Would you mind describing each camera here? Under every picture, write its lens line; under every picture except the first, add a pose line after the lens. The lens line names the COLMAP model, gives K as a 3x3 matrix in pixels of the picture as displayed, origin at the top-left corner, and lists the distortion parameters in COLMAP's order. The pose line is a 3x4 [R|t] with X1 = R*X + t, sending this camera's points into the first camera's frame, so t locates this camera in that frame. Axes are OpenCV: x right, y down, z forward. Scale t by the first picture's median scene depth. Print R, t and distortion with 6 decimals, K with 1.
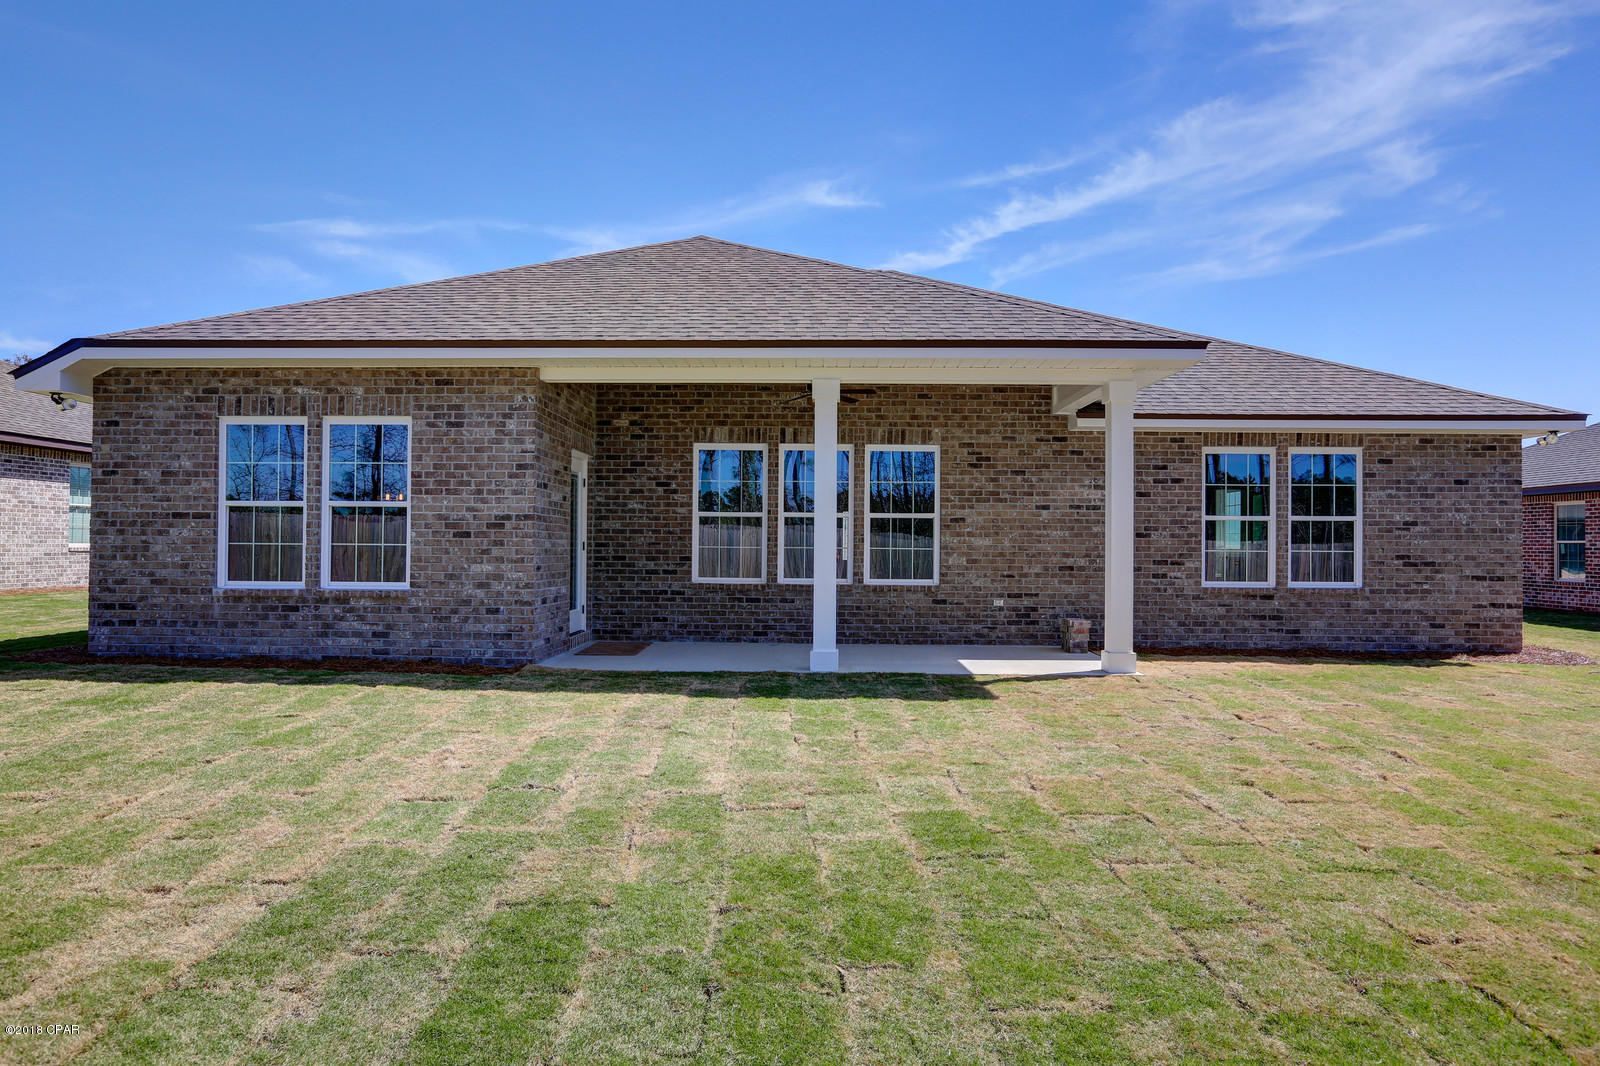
lens RADIAL K [[923.3, 0, 903.8], [0, 923.3, 539.7], [0, 0, 1]] dist [-0.025084, 0.018192]
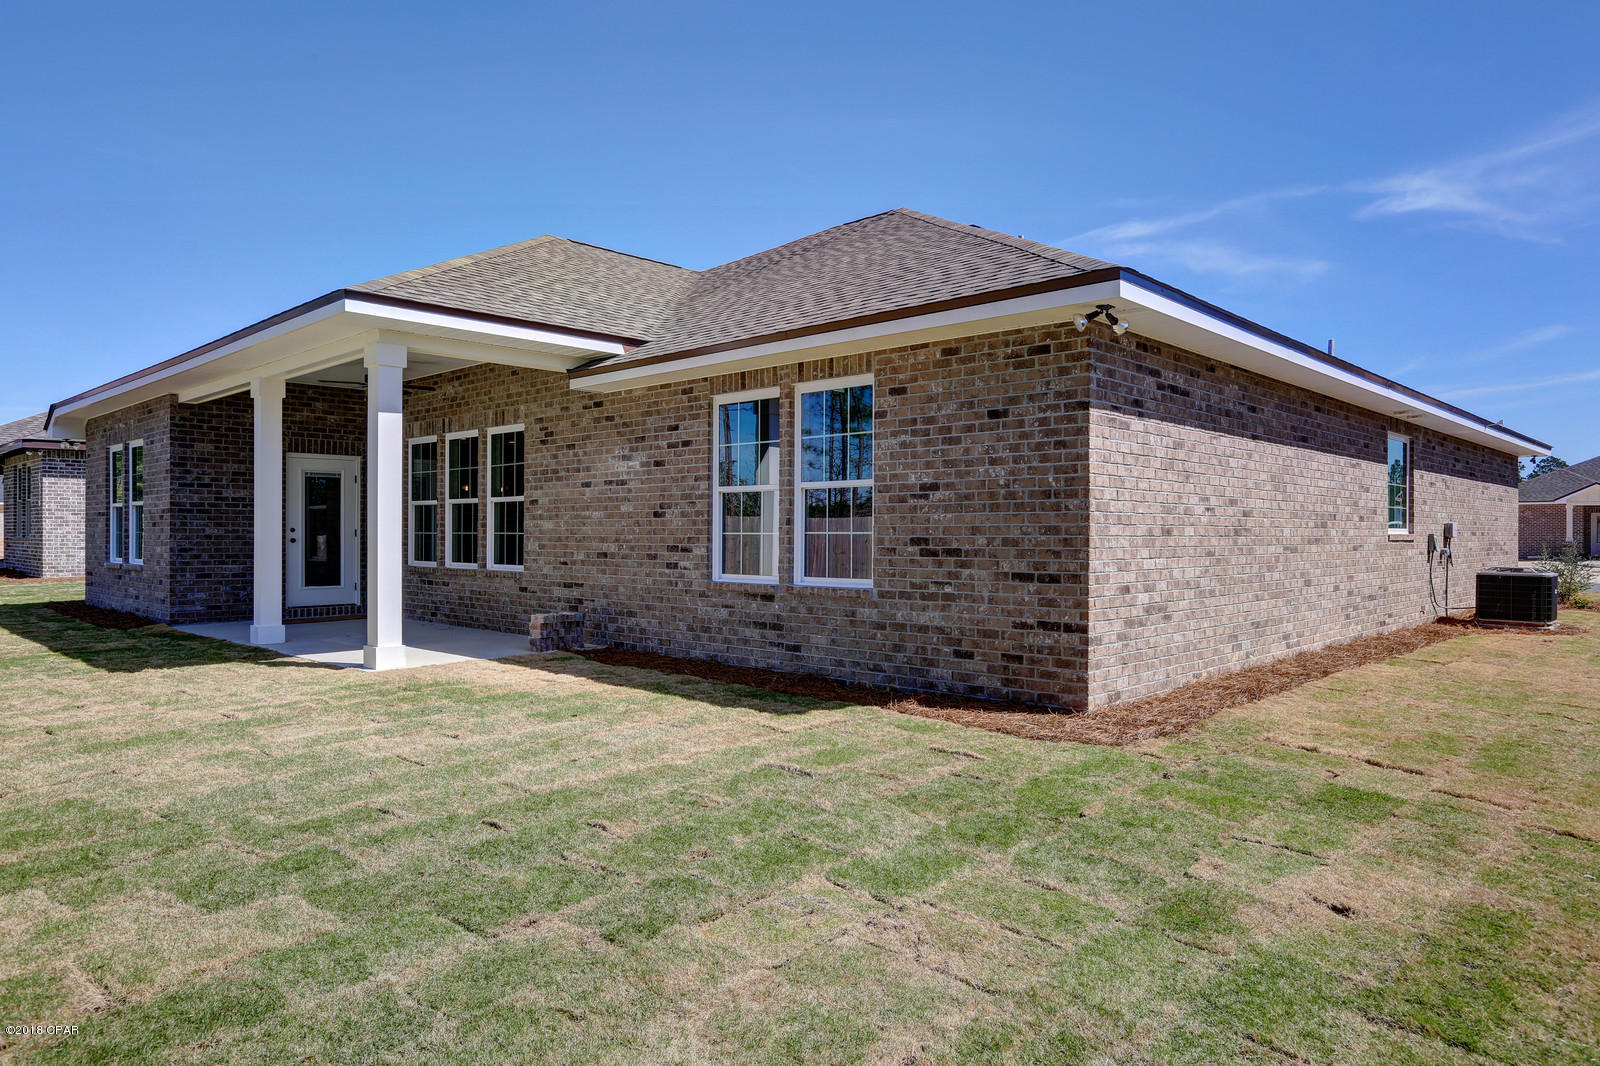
lens RADIAL K [[1025.9, 0, 800.3], [0, 1025.9, 535.0], [0, 0, 1]] dist [-0.019874, 0.030782]
pose [[0.743706, -0.006222, -0.668478, 0.954549], [0.010599, 0.999941, 0.002485, 0.012193], [0.668423, -0.008933, 0.743728, 0.425317]]
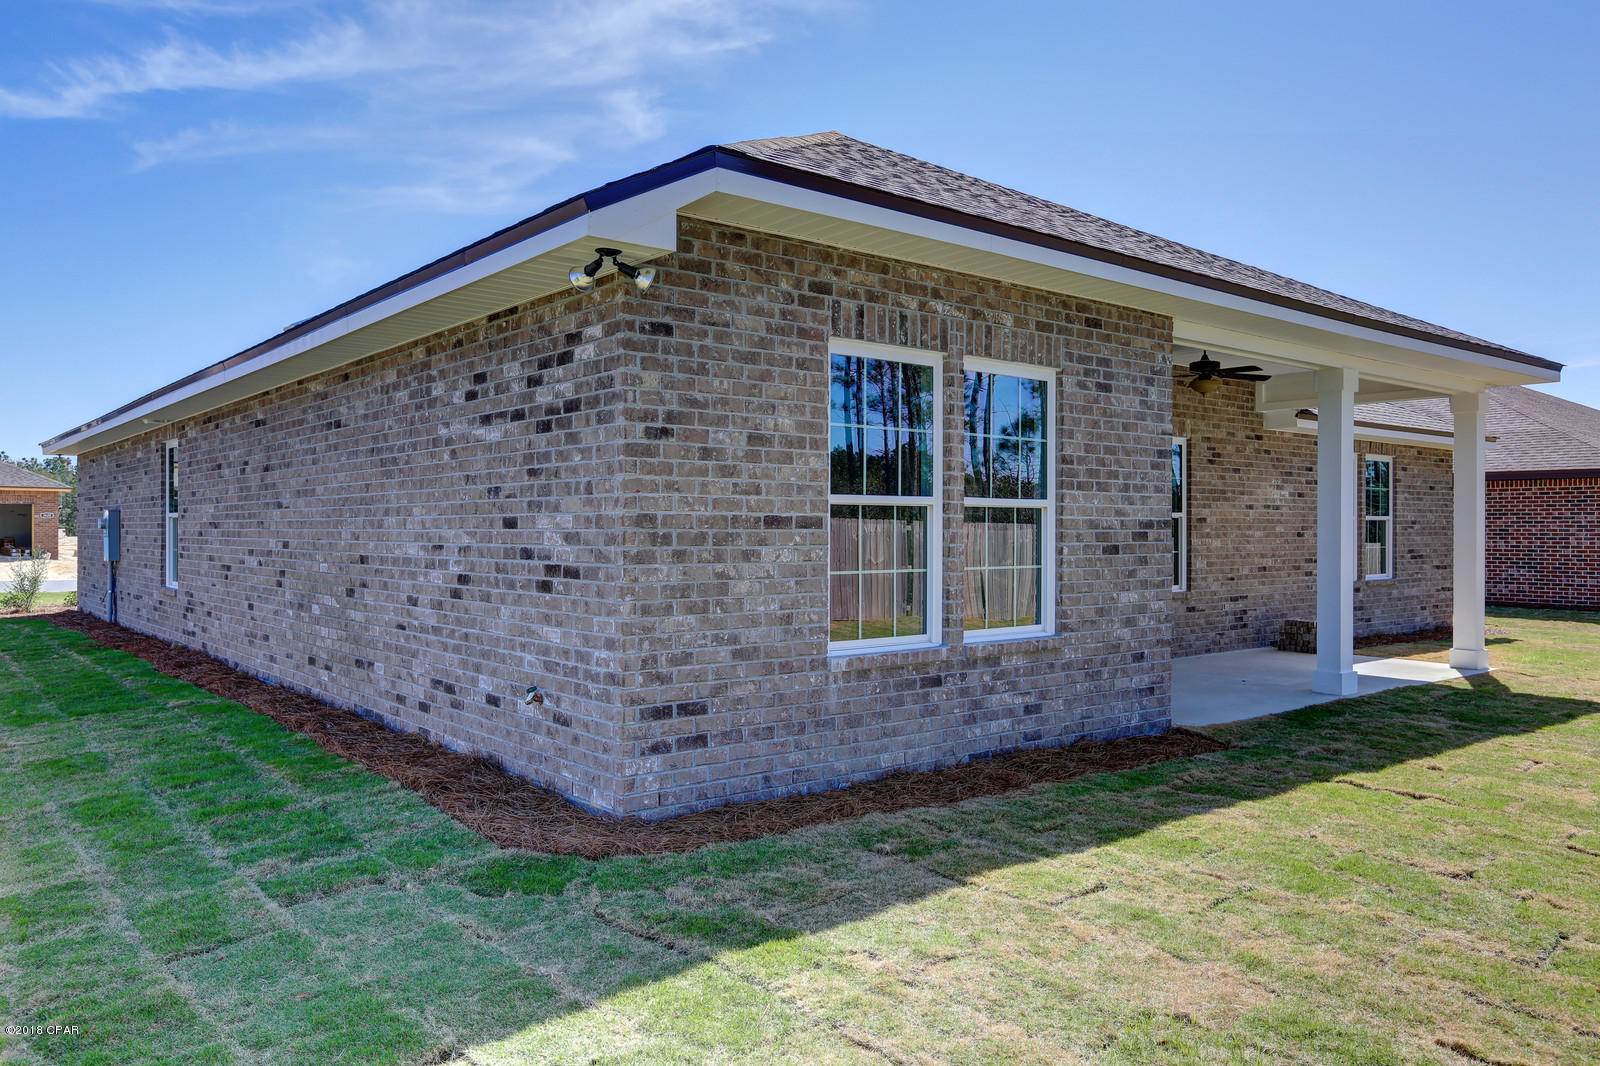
lens RADIAL K [[1115.8, 0, 797.5], [0, 1115.8, 542.4], [0, 0, 1]] dist [-0.035418, 0.004411]
pose [[0.768893, -0.013823, 0.639228, -0.967372], [-0.000923, 0.999741, 0.022730, -0.024092], [-0.639377, -0.018067, 0.768681, 0.416376]]
